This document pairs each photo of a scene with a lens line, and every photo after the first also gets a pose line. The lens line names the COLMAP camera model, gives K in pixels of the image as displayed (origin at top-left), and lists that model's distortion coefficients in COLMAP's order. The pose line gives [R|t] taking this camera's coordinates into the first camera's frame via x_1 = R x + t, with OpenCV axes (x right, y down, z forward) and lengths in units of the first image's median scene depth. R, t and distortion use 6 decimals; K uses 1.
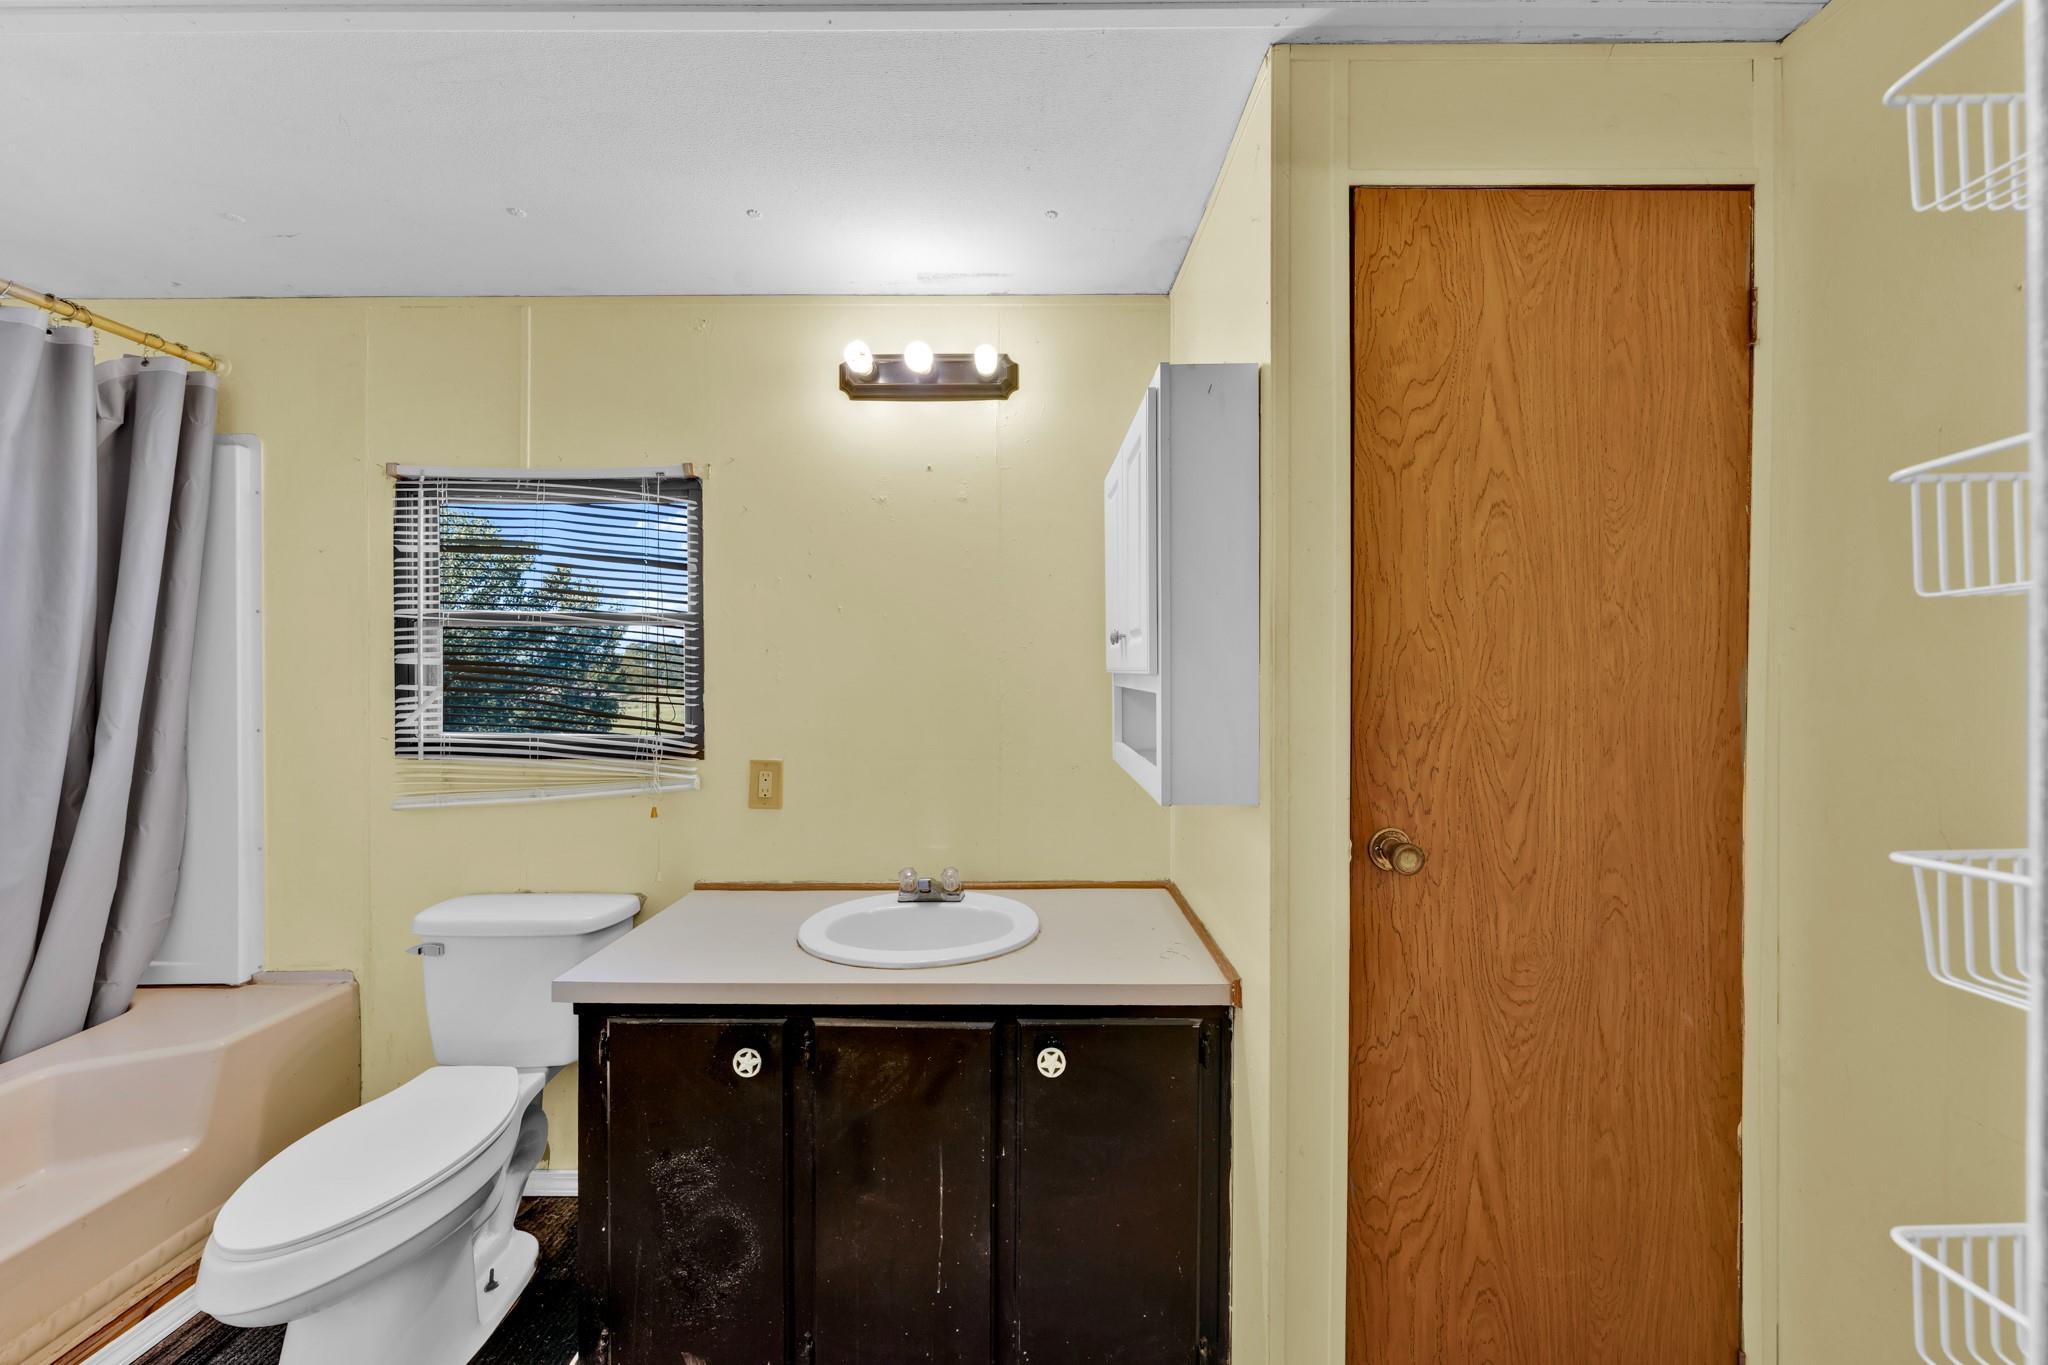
lens RADIAL K [[672.8, 0, 1005.8], [0, 672.8, 673.7], [0, 0, 1]] dist [-0.002475, 0.000009]
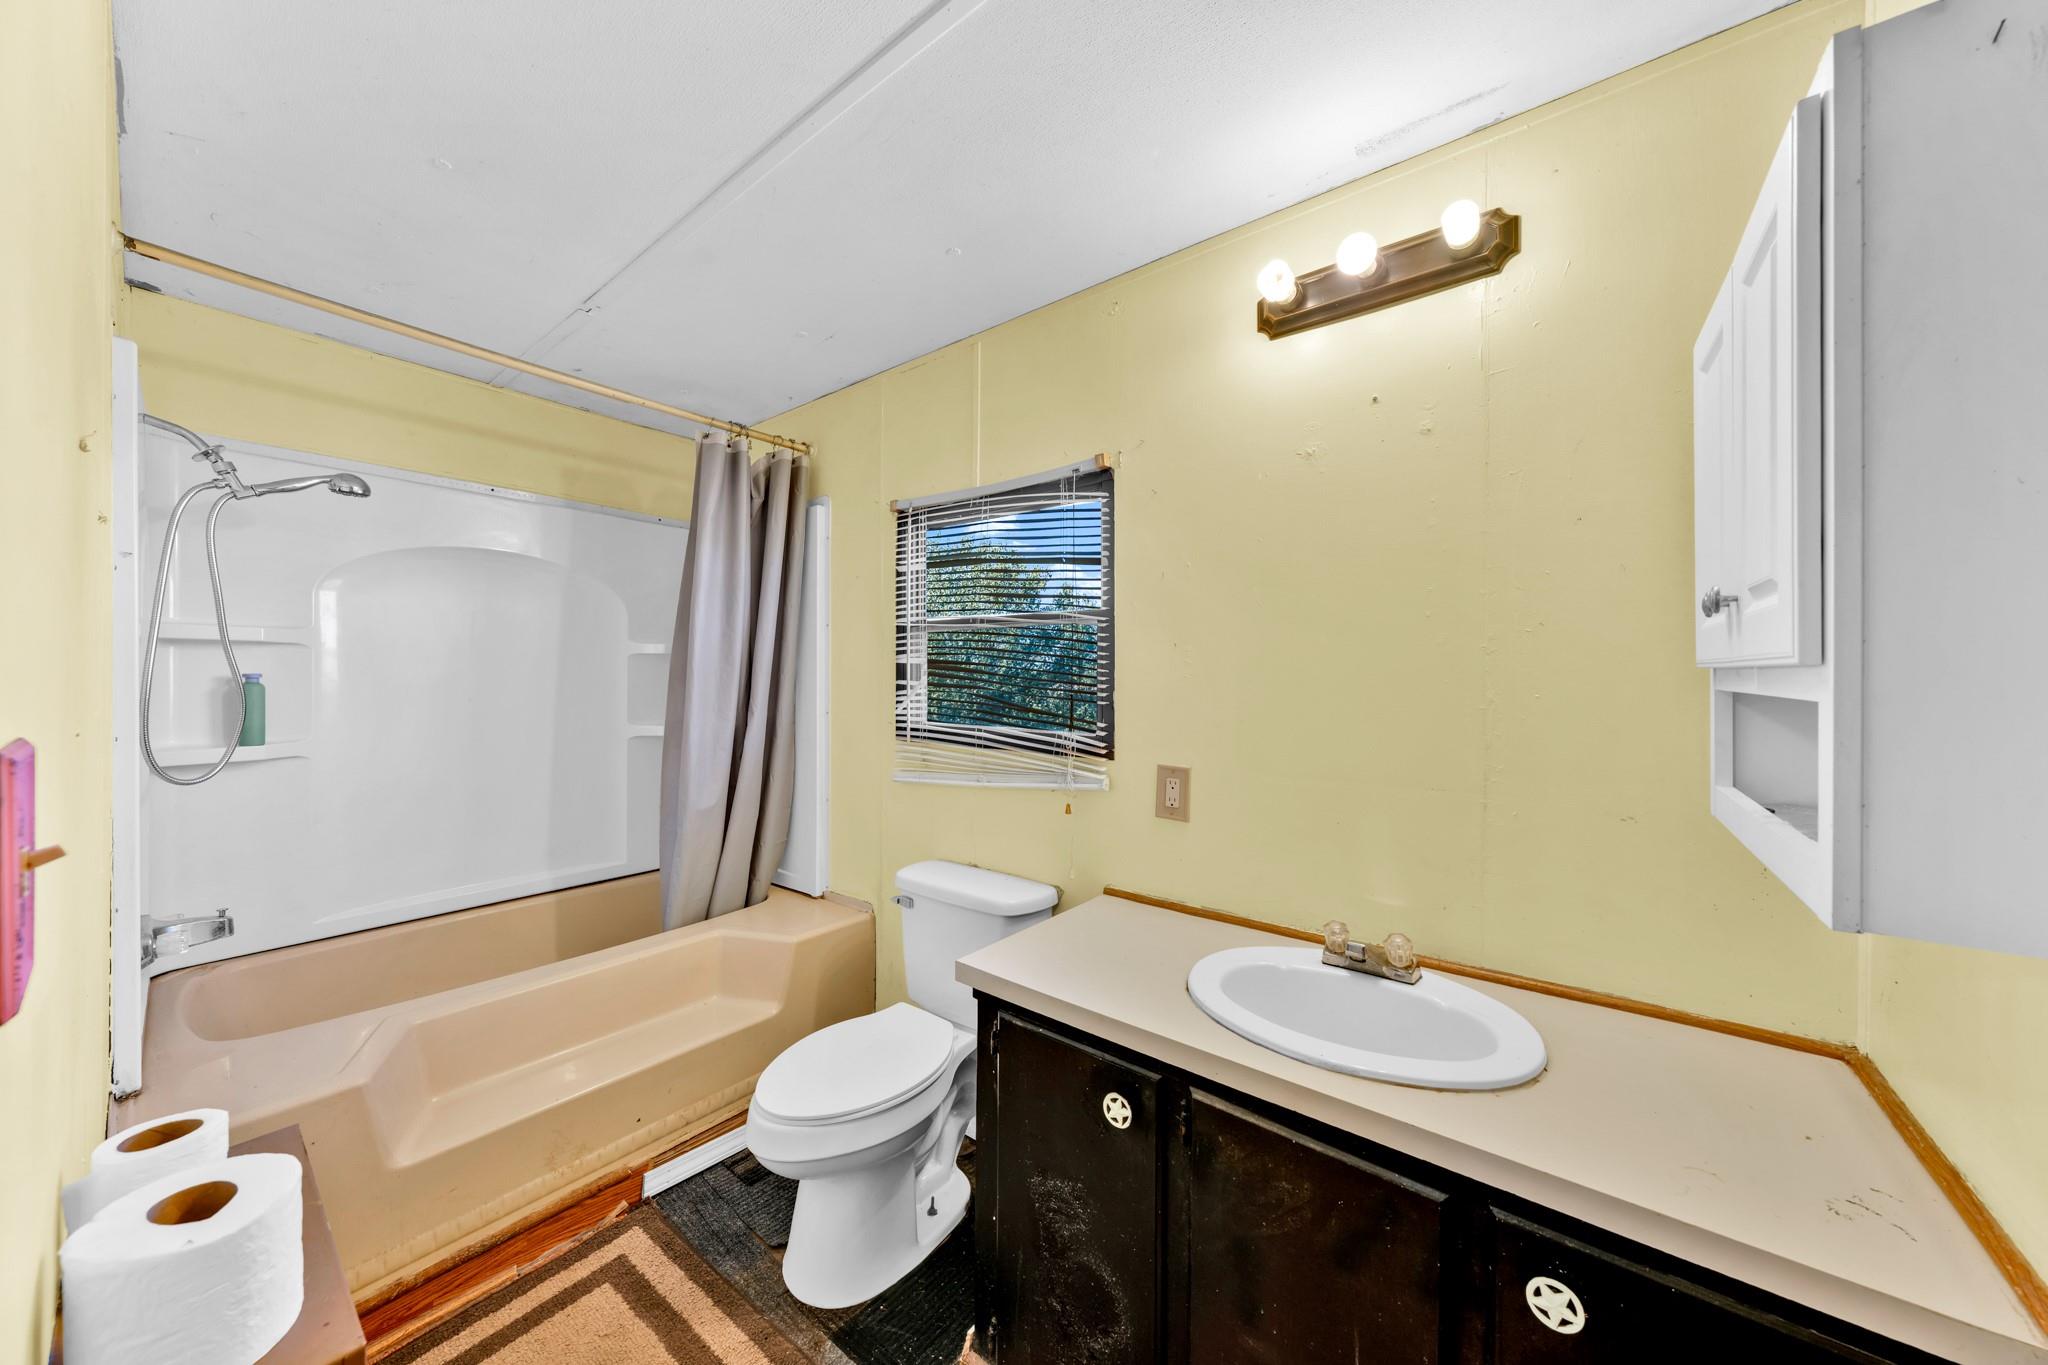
lens RADIAL K [[672.8, 0, 1032.4], [0, 672.8, 677.8], [0, 0, 1]] dist [-0.002475, 0.000009]
pose [[0.796792, 0.004890, -0.604234, 0.041307], [-0.002709, 0.999986, 0.004521, 0.006581], [0.604248, -0.001965, 0.796794, 0.174481]]
